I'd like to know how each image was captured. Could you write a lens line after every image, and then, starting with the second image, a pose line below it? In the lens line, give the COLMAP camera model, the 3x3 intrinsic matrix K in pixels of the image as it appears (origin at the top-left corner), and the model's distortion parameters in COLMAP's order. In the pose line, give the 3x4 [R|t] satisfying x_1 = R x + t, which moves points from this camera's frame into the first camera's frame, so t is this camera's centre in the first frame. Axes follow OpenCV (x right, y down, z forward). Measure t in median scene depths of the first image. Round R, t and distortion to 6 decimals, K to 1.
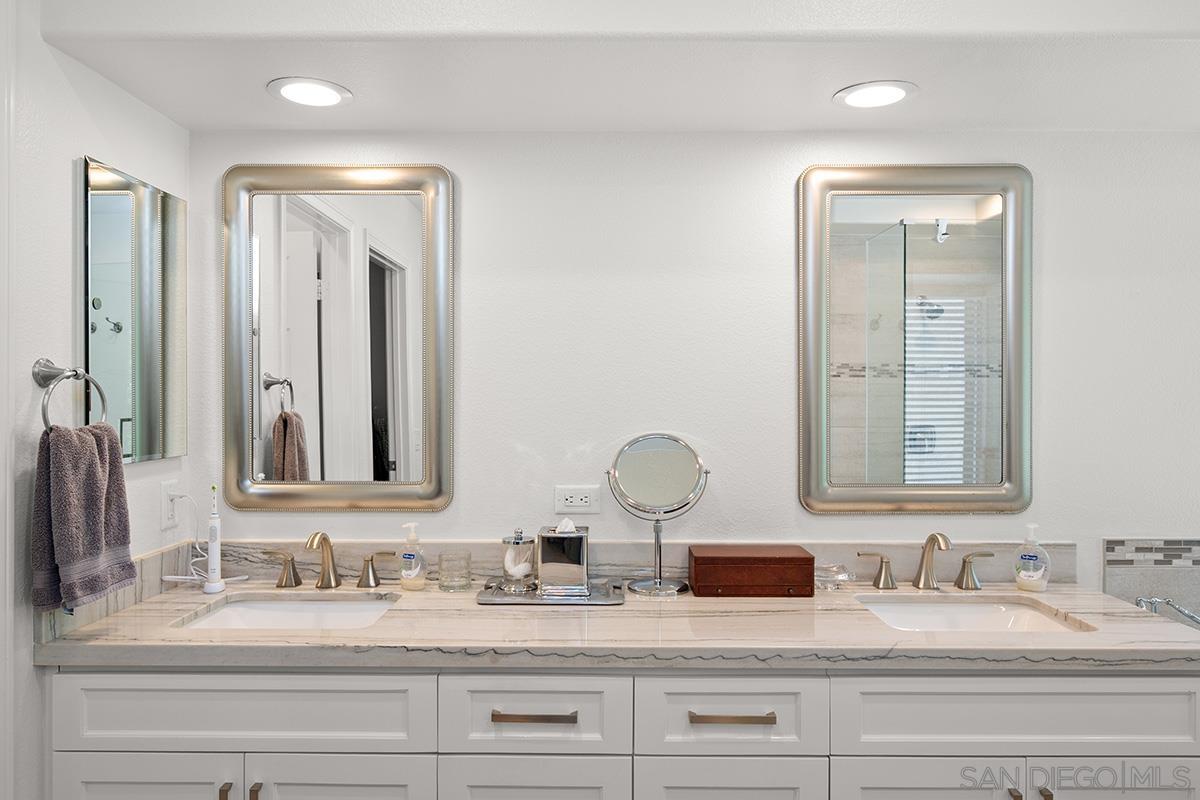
lens RADIAL K [[824.1, 0, 597.8], [0, 824.1, 392.5], [0, 0, 1]] dist [-0.003105, -0.002498]
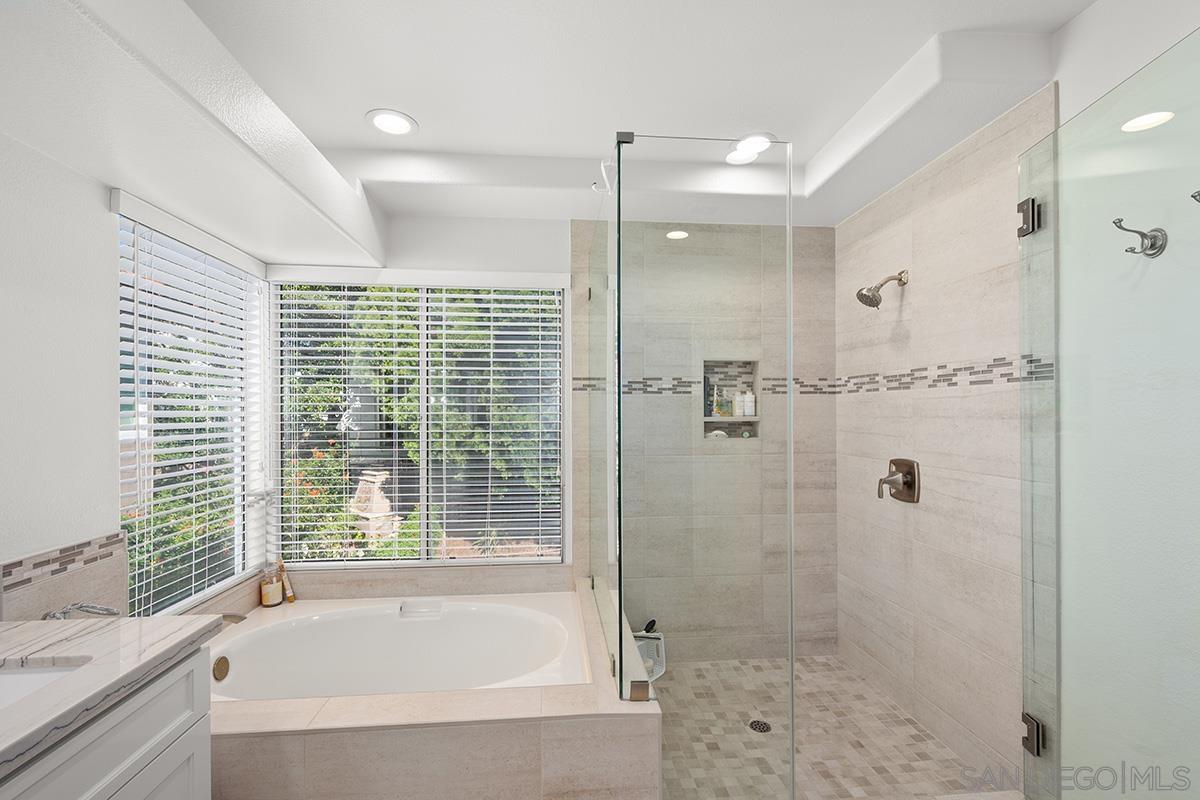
lens RADIAL K [[520.2, 0, 596.2], [0, 520.2, 412.9], [0, 0, 1]] dist [-0.001341, -0.000182]
pose [[-0.101605, -0.000345, 0.994825, -0.042637], [-0.001659, 0.999999, 0.000178, 0.003755], [-0.994823, -0.001633, -0.101606, 0.396998]]
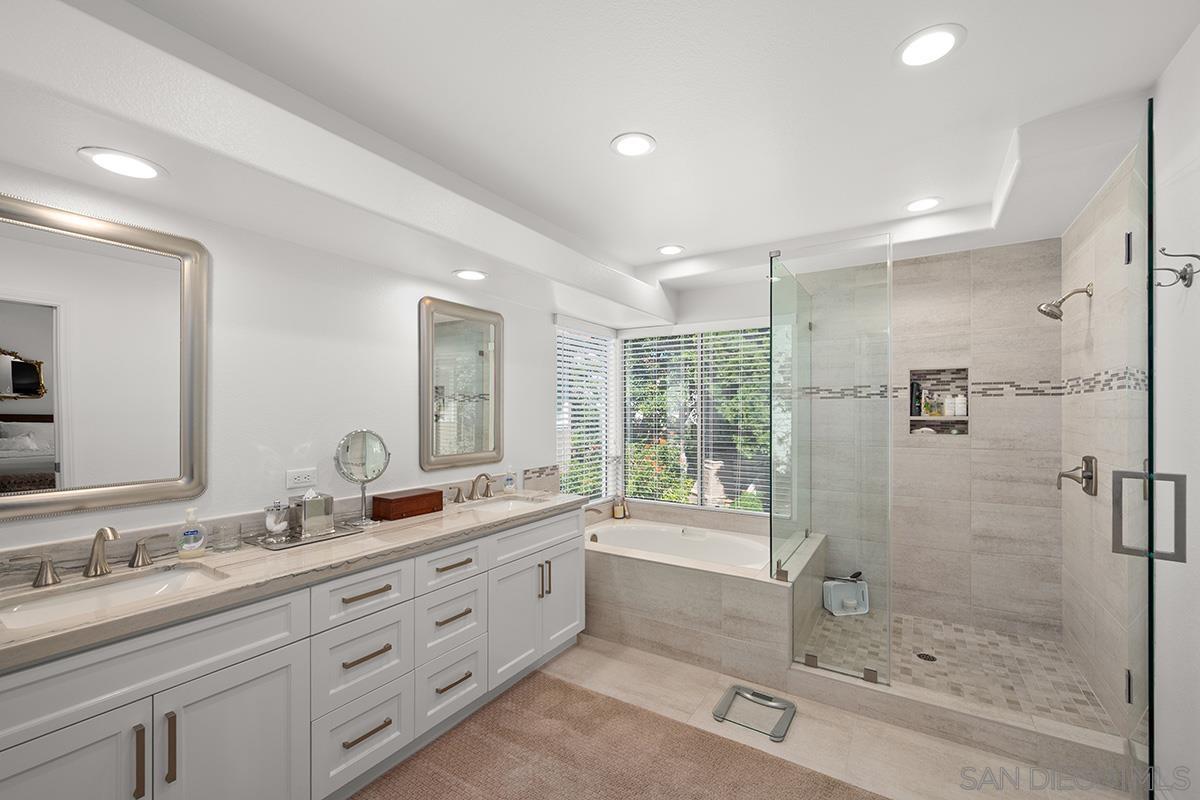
lens RADIAL K [[504.2, 0, 600.4], [0, 504.2, 409.2], [0, 0, 1]] dist [0.000299, 0.000003]
pose [[0.522838, 0.003418, 0.852425, -0.581688], [-0.002550, 0.999994, -0.002446, -0.001726], [-0.852428, -0.000895, 0.522844, 0.005303]]
